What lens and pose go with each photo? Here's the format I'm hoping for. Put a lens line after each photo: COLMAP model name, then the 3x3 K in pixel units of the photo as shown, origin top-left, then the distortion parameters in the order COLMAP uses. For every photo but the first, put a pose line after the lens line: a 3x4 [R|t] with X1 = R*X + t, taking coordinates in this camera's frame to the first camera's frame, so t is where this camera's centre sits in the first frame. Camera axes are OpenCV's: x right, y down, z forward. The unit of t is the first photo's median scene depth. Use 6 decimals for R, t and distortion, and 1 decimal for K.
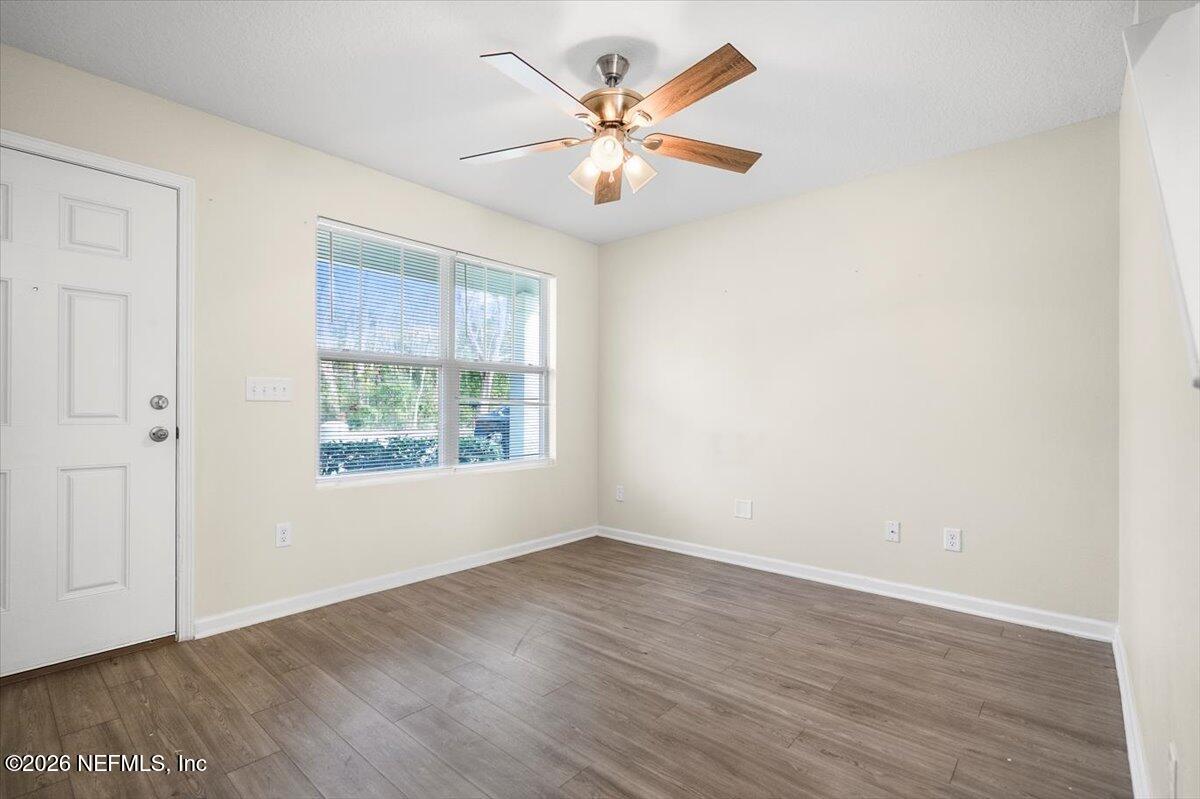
lens RADIAL K [[546.2, 0, 595.3], [0, 546.2, 404.1], [0, 0, 1]] dist [-0.000802, -0.000307]
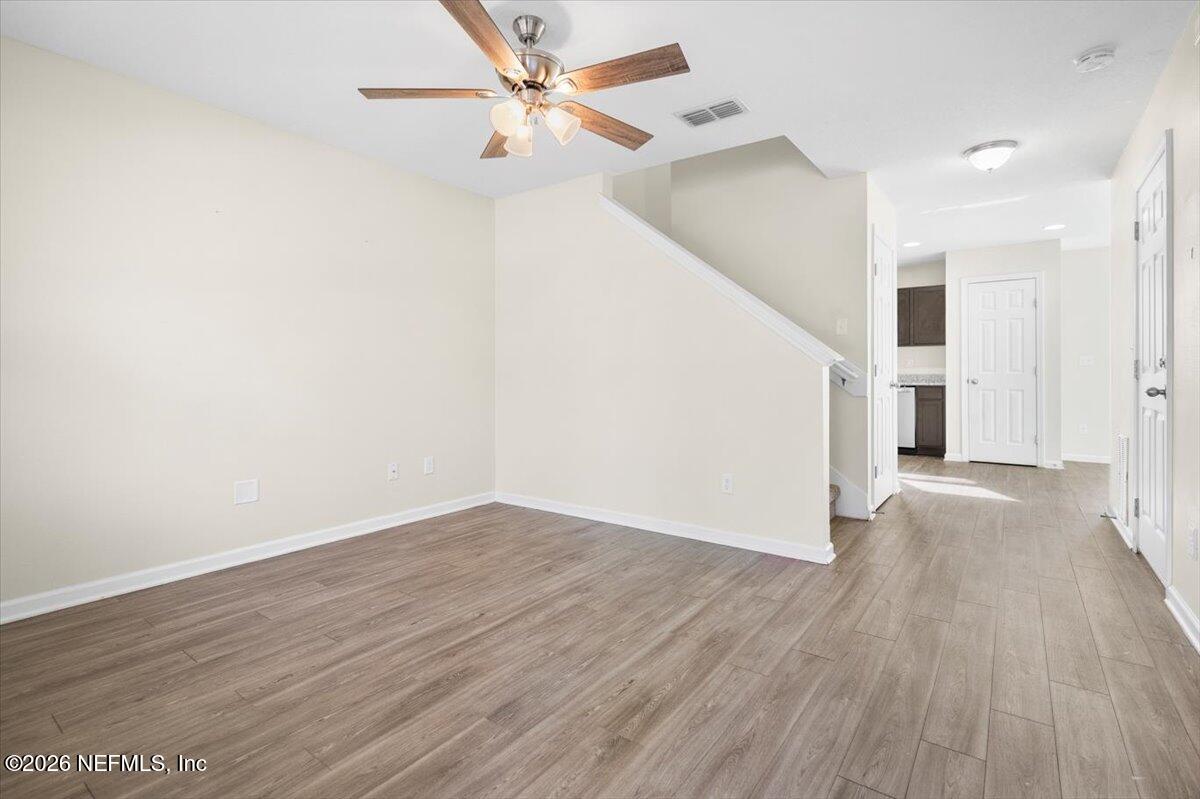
lens RADIAL K [[550.5, 0, 599.8], [0, 550.5, 367.9], [0, 0, 1]] dist [-0.000141, 0.000270]
pose [[-0.080306, 0.006921, 0.996746, -0.813592], [-0.009429, 0.999926, -0.007703, 0.016718], [-0.996726, -0.010017, -0.080235, 0.777135]]
